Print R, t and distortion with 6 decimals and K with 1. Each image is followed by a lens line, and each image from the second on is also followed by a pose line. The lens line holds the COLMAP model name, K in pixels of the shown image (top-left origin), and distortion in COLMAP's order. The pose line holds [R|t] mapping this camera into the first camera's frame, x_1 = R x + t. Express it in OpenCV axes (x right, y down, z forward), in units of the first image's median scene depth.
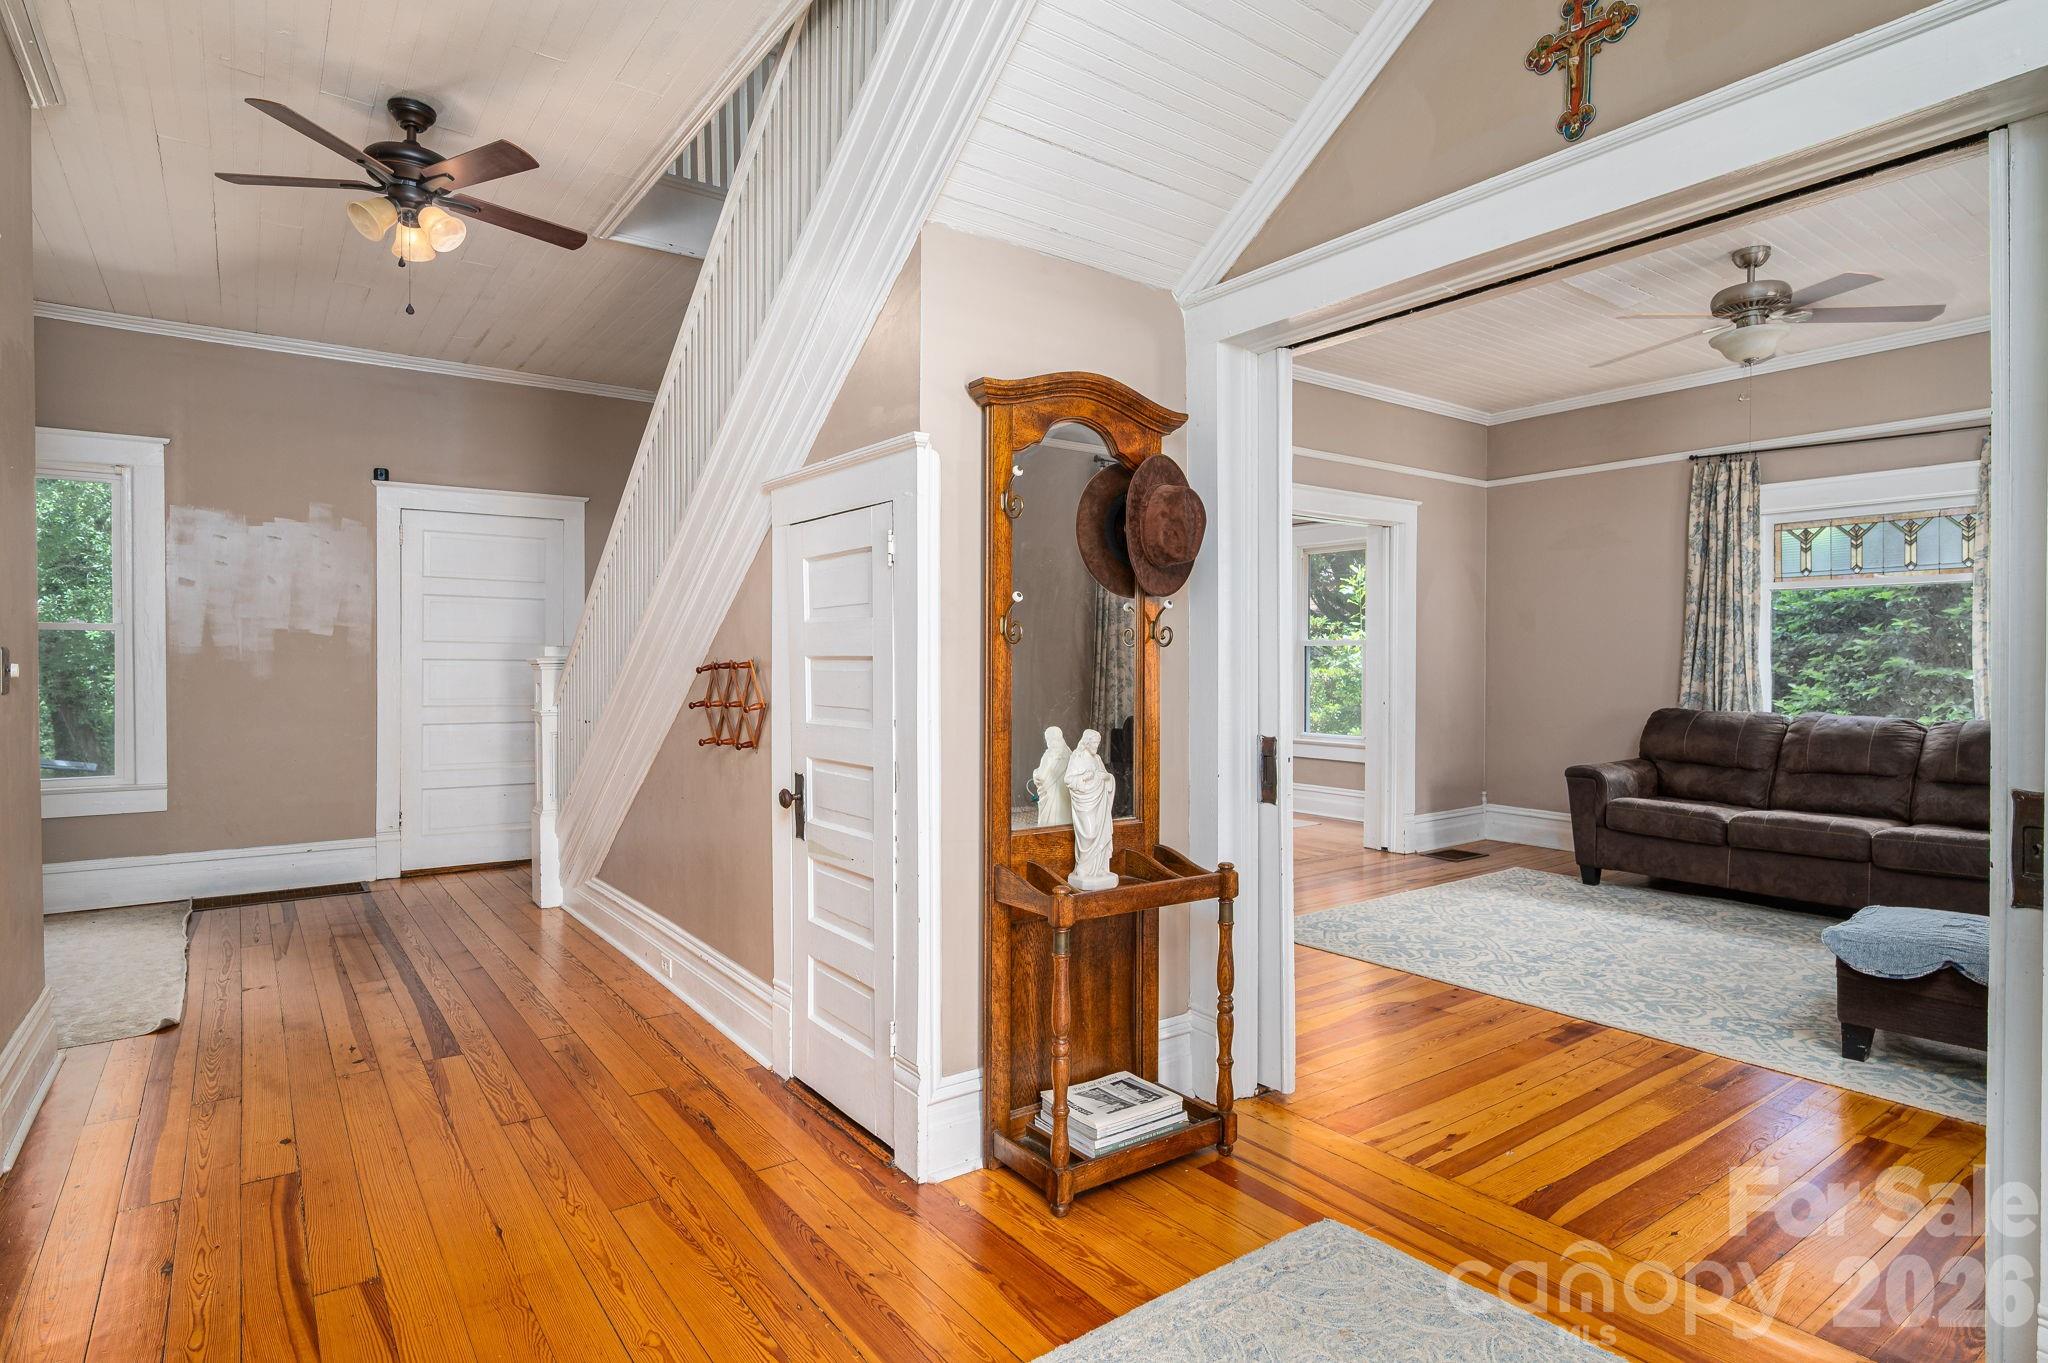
lens RADIAL K [[1069.5, 0, 1021.0], [0, 1069.5, 676.6], [0, 0, 1]] dist [-0.006398, 0.000940]
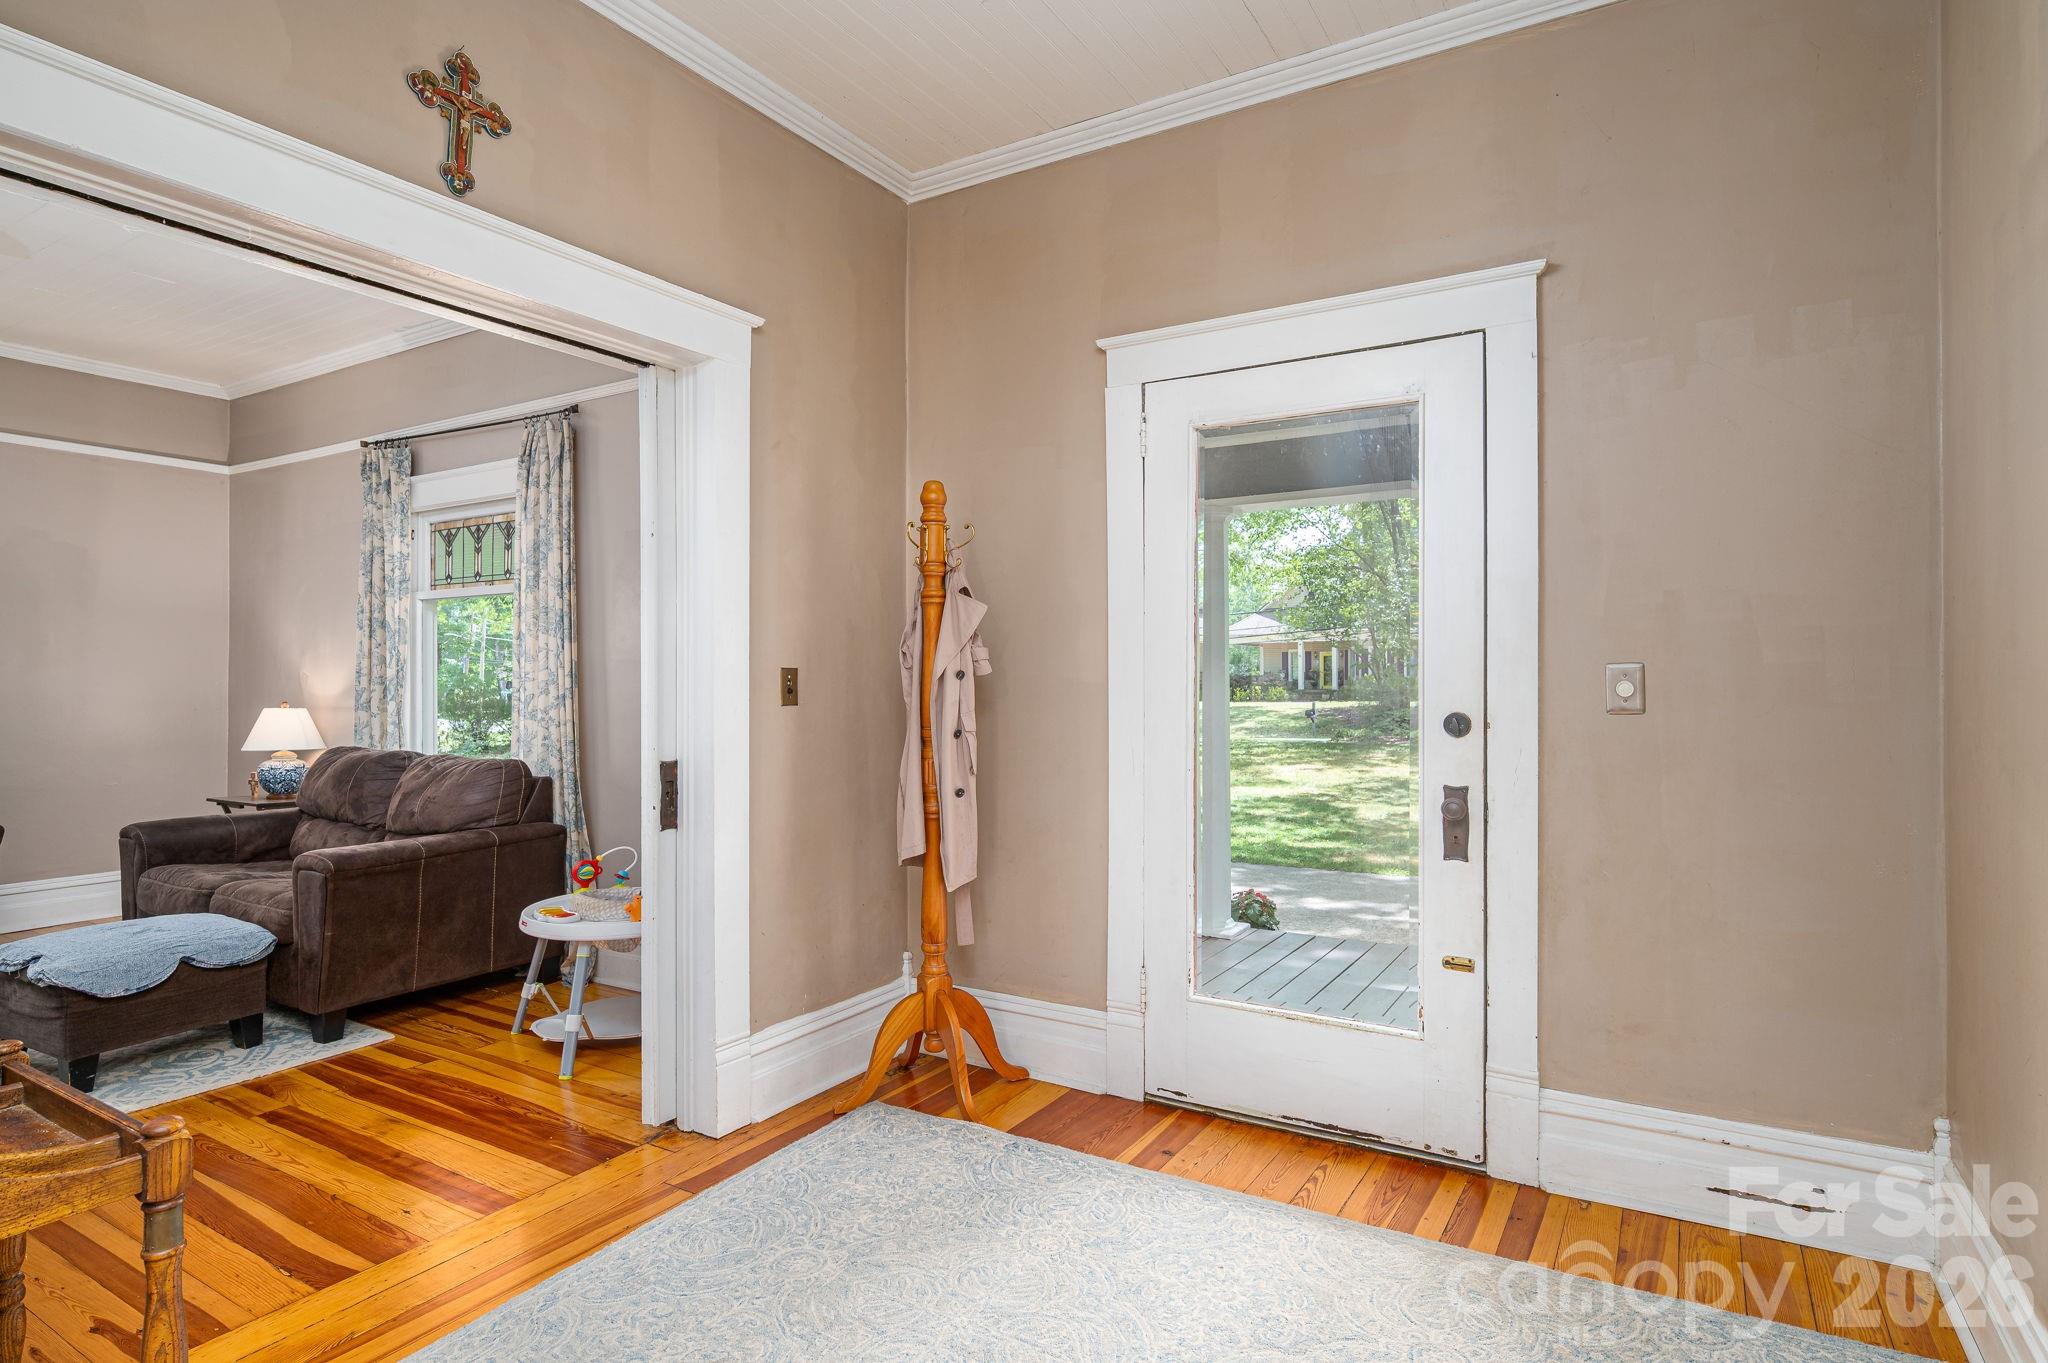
lens RADIAL K [[1069.5, 0, 1024.9], [0, 1069.5, 680.5], [0, 0, 1]] dist [-0.006398, 0.000940]
pose [[-0.391380, -0.002365, 0.920226, -0.585749], [0.012763, 0.999887, 0.007998, -0.018040], [-0.920140, 0.014875, -0.391306, 0.775084]]
